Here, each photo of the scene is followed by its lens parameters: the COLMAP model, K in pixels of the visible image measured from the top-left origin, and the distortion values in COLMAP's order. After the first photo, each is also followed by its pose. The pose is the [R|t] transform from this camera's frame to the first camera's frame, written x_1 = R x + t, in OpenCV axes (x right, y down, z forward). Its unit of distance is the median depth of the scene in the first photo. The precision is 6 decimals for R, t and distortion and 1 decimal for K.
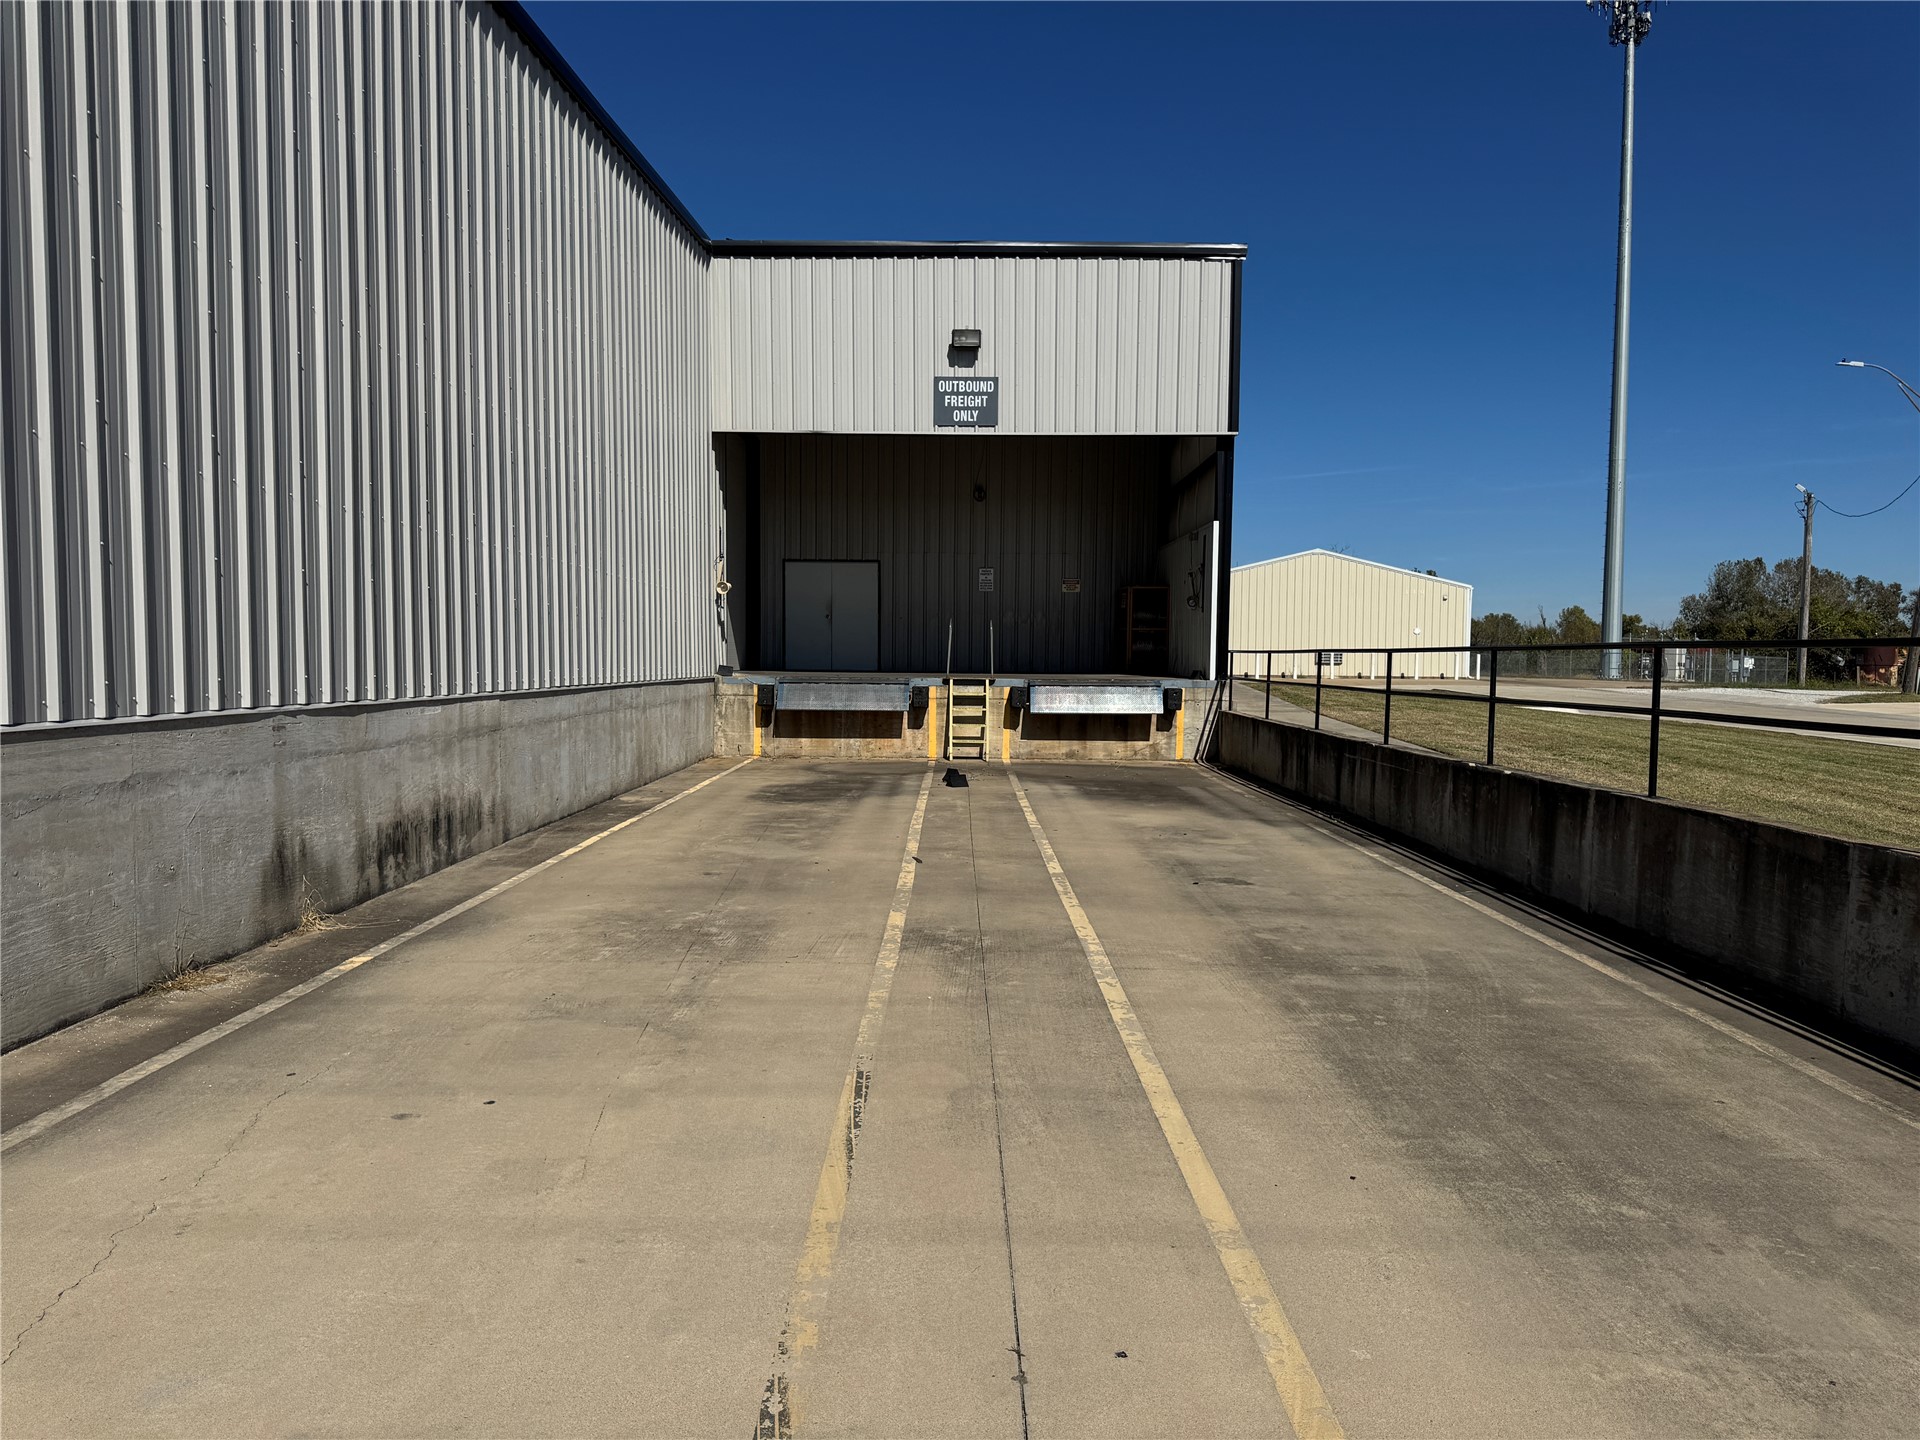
lens RADIAL K [[1349.4, 0, 962.4], [0, 1349.4, 724.8], [0, 0, 1]] dist [0.057227, -0.066486]
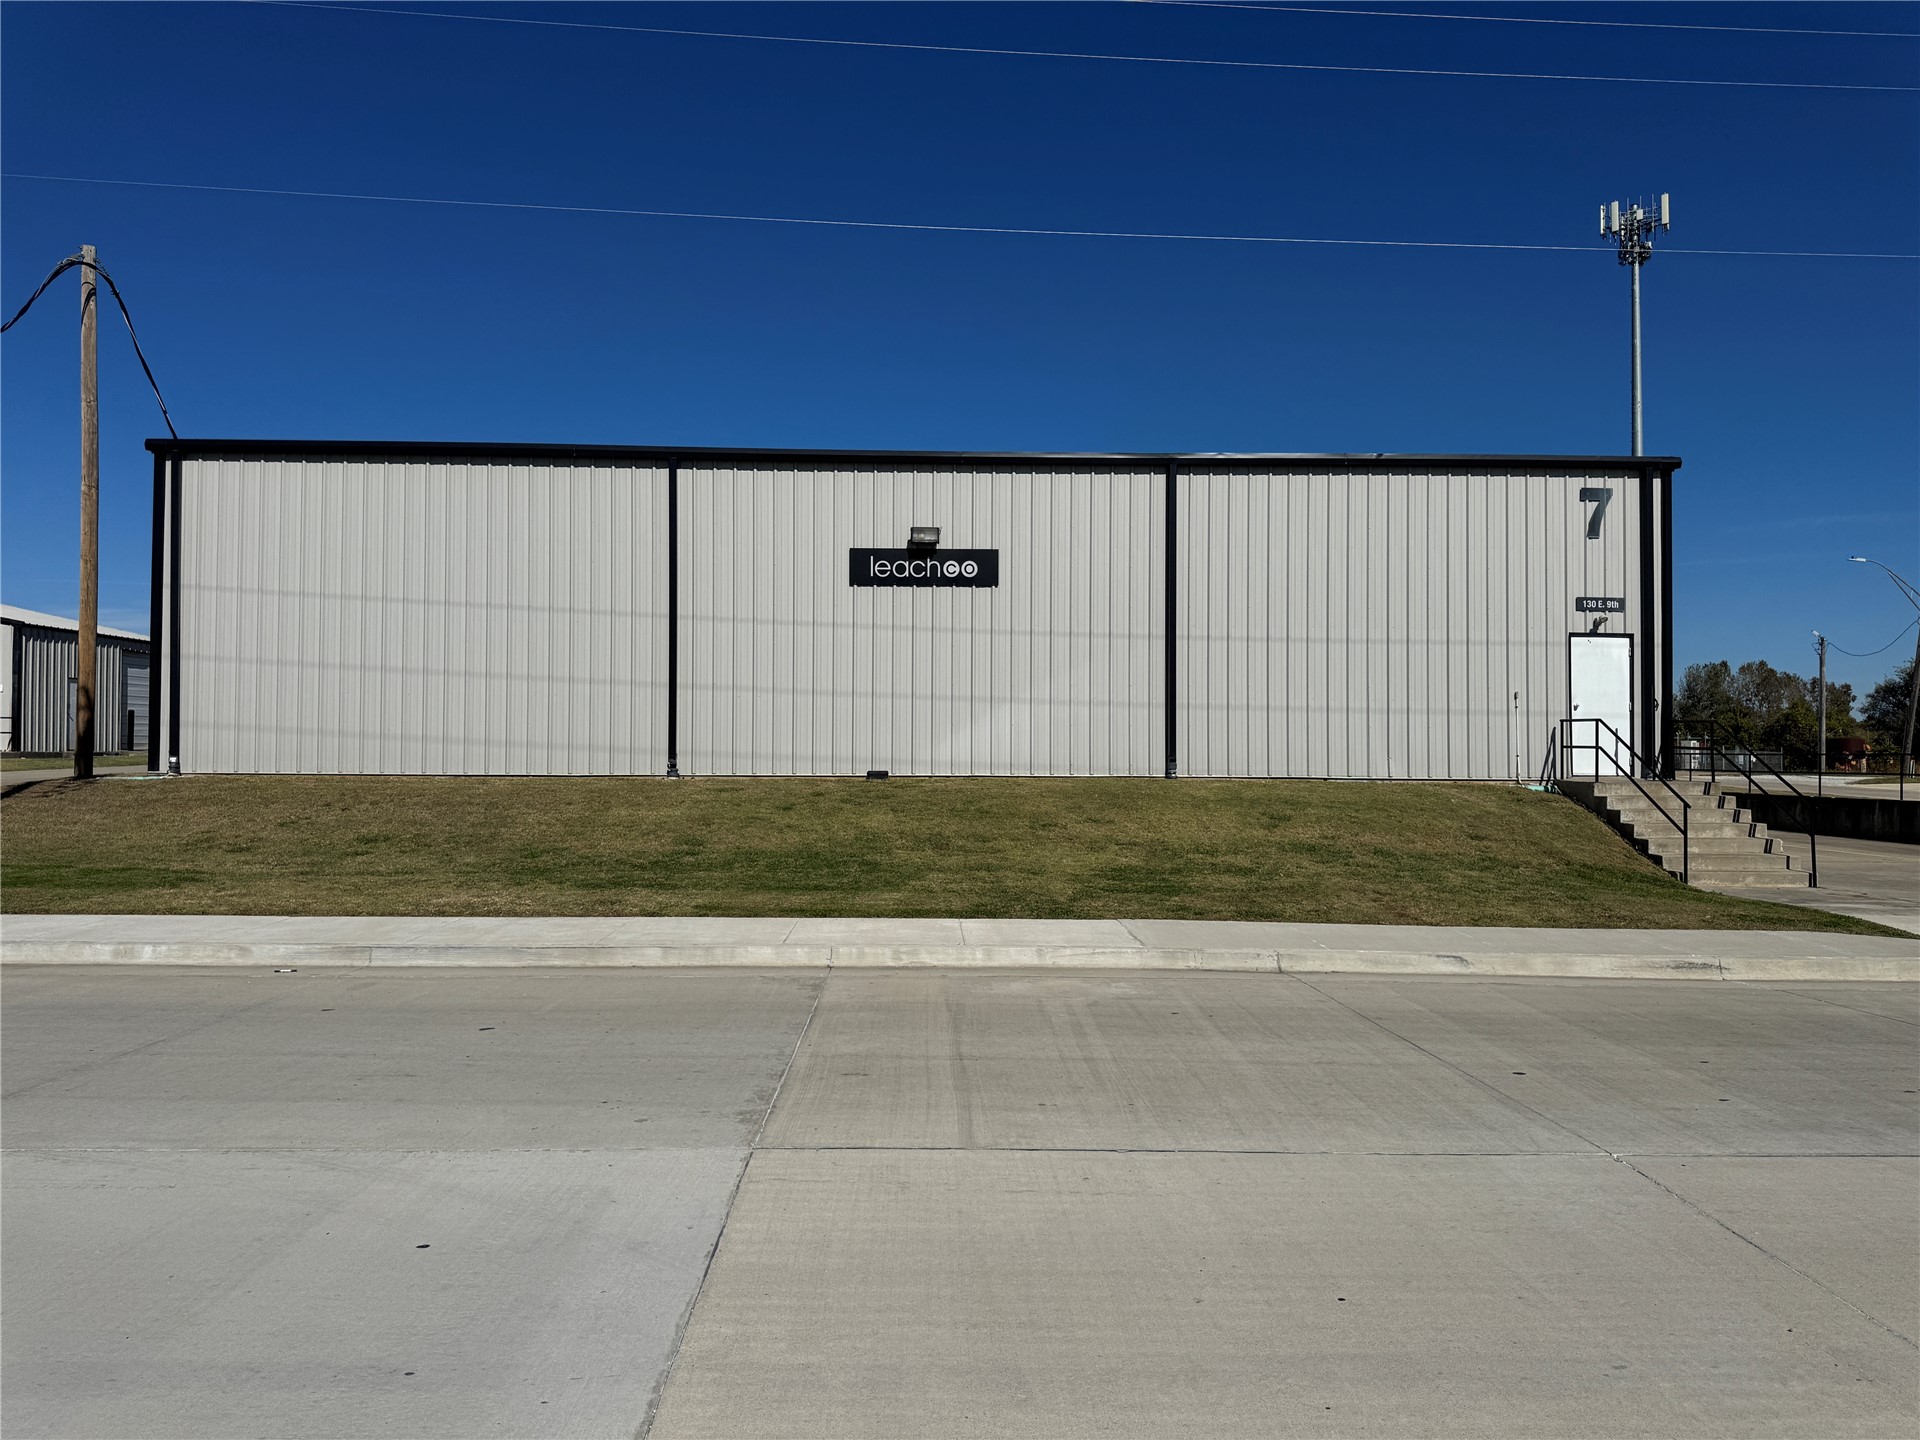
lens RADIAL K [[1349.4, 0, 953.9], [0, 1349.4, 723.3], [0, 0, 1]] dist [0.057227, -0.066486]
pose [[0.999639, -0.002041, 0.026772, -0.684247], [0.003913, 0.997534, -0.070074, 0.032278], [-0.026563, 0.070154, 0.997182, -0.821436]]
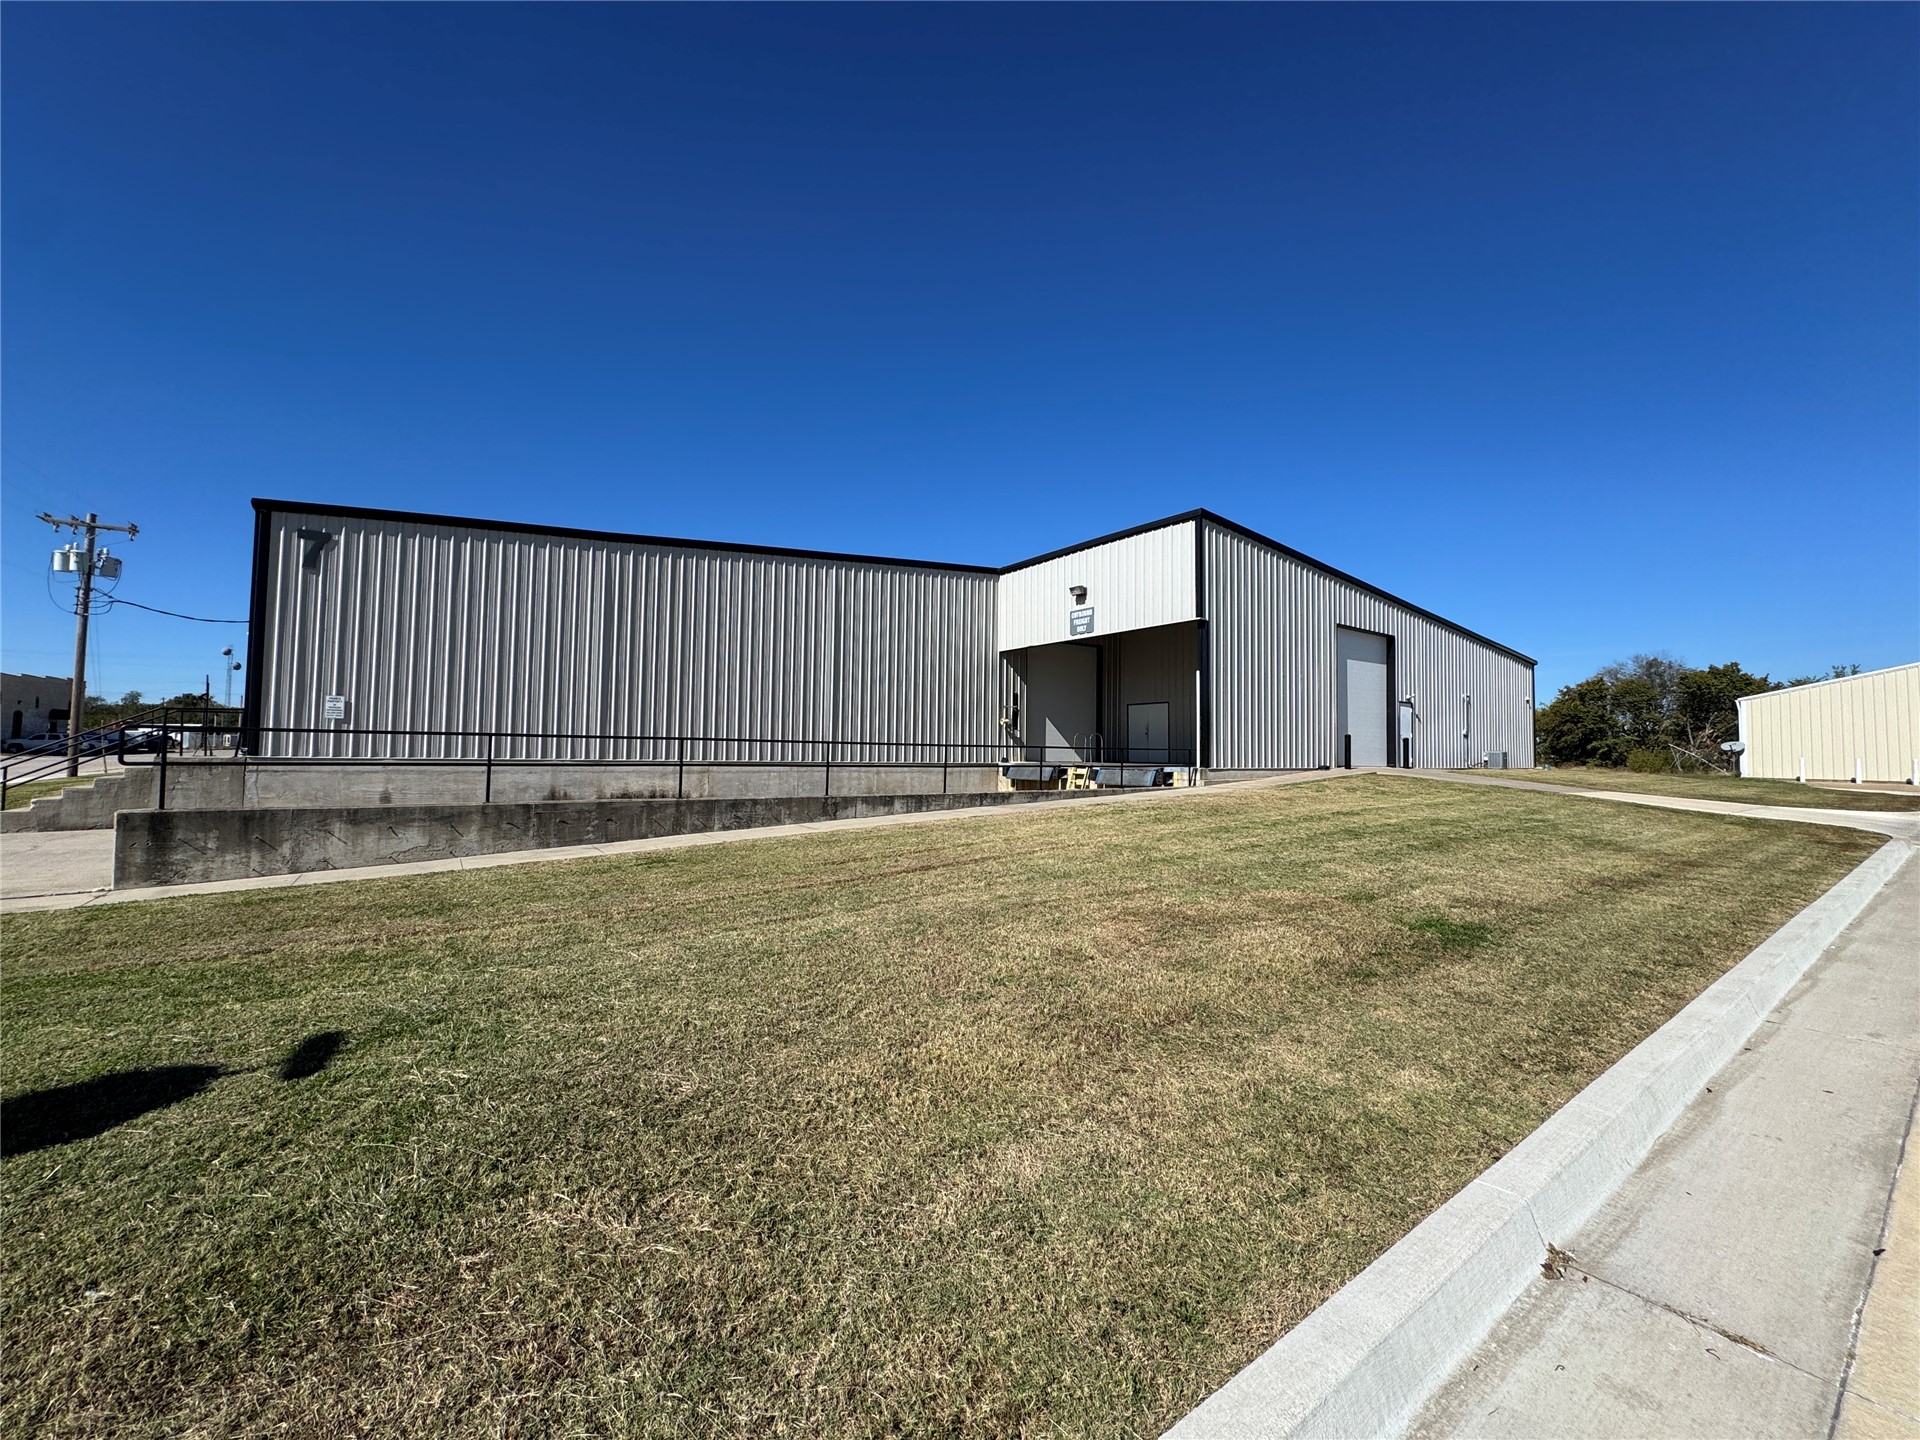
lens RADIAL K [[760.3, 0, 970.9], [0, 760.3, 718.6], [0, 0, 1]] dist [-0.001782, 0.000148]
pose [[0.603689, -0.036074, -0.796403, 0.760895], [-0.049158, 0.995390, -0.082350, -0.003148], [0.795703, 0.088863, 0.599133, 0.231310]]
